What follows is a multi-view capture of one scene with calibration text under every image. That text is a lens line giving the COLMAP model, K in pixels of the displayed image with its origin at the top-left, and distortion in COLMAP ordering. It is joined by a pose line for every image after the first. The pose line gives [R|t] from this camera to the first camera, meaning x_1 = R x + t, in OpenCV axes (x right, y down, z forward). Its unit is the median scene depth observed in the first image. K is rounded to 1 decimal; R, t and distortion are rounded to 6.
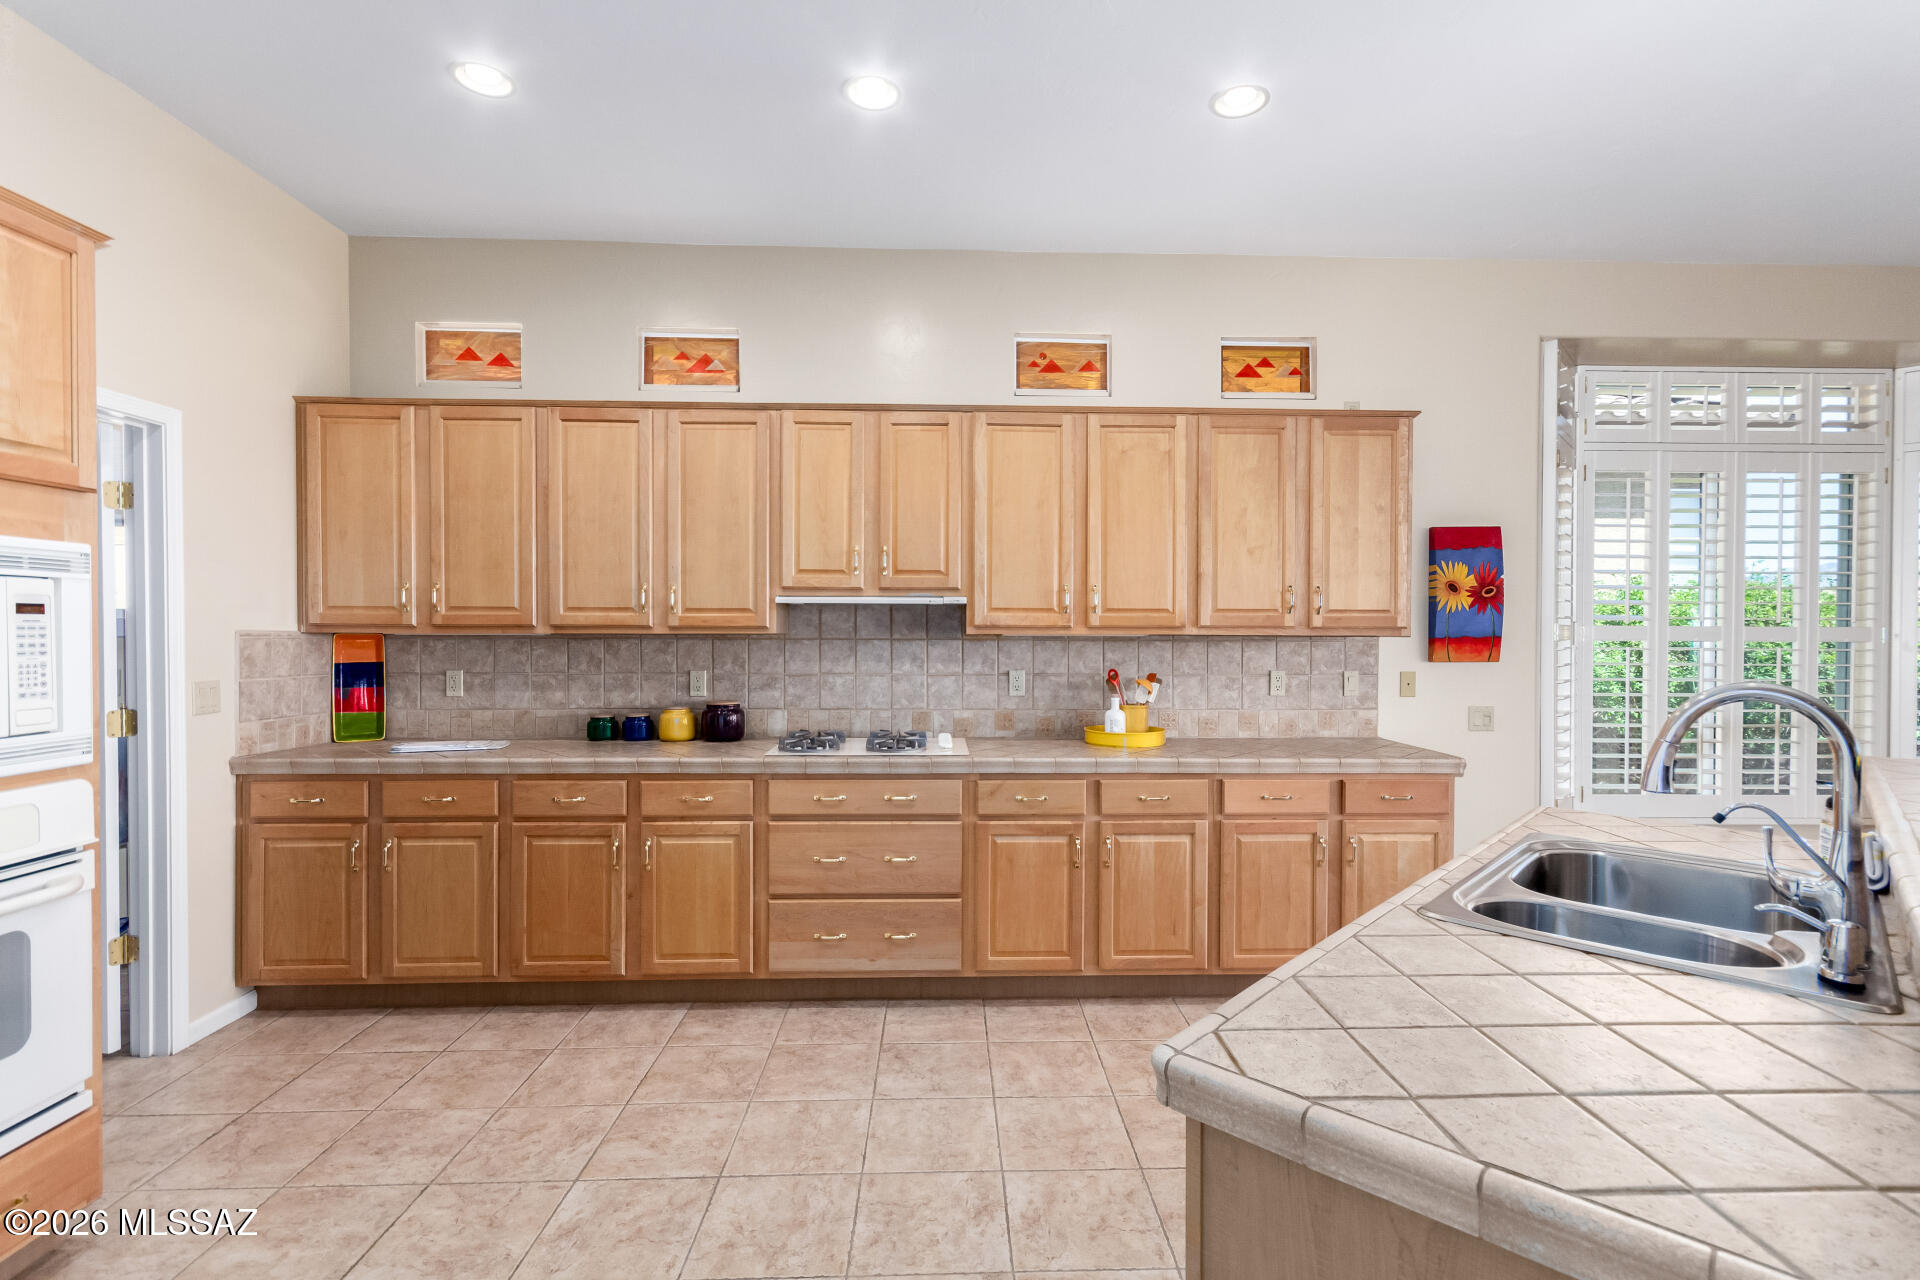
lens RADIAL K [[900.0, 0, 998.0], [0, 900.0, 643.6], [0, 0, 1]] dist [0.002651, 0.001566]
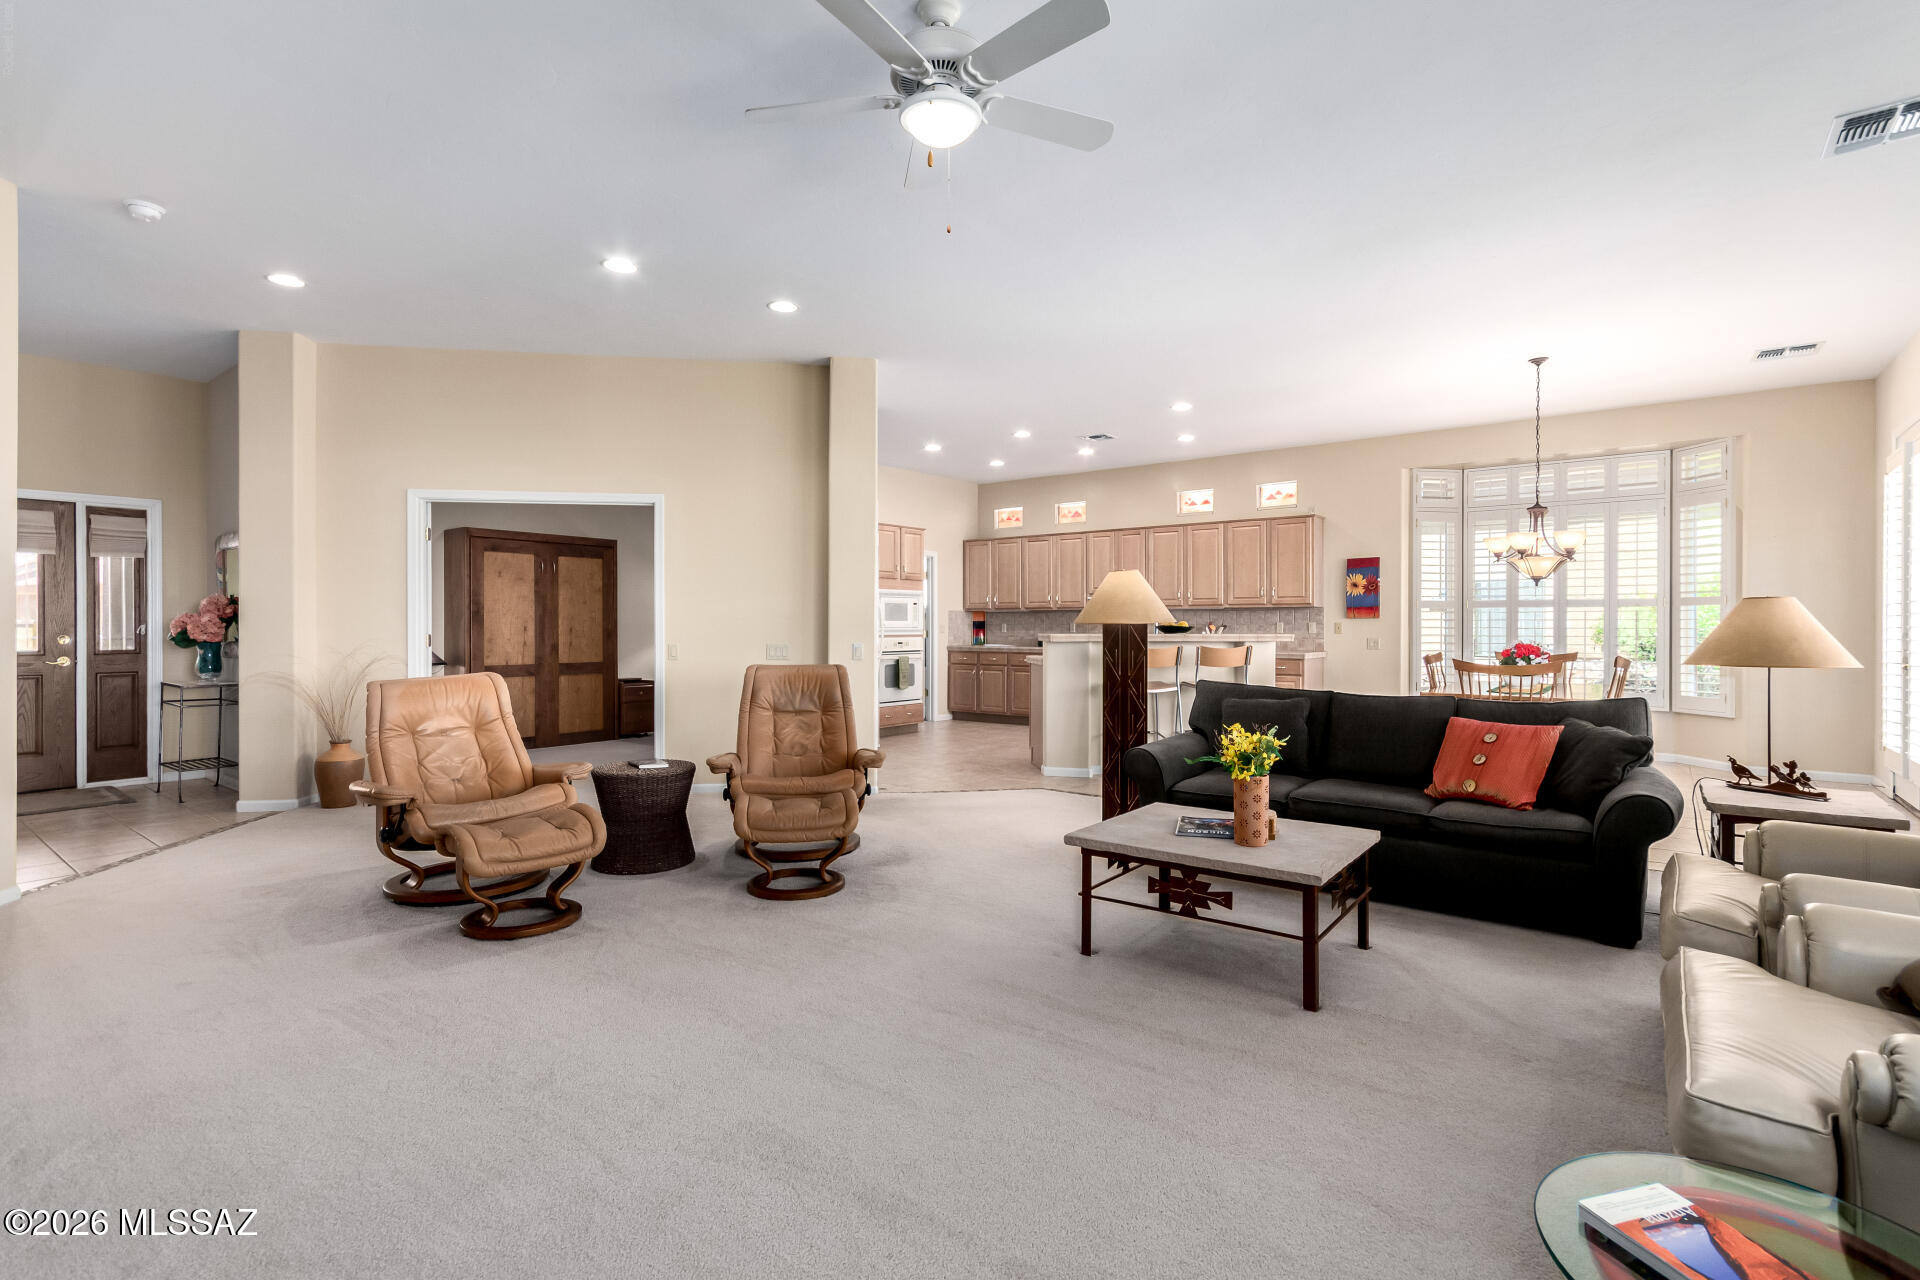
lens RADIAL K [[900.0, 0, 960.3], [0, 900.0, 641.8], [0, 0, 1]] dist [0.002651, 0.001566]
pose [[0.762419, 0.008102, -0.647033, 1.349219], [-0.010843, 0.999941, -0.000256, 0.100935], [0.646993, 0.007211, 0.762462, -1.519068]]
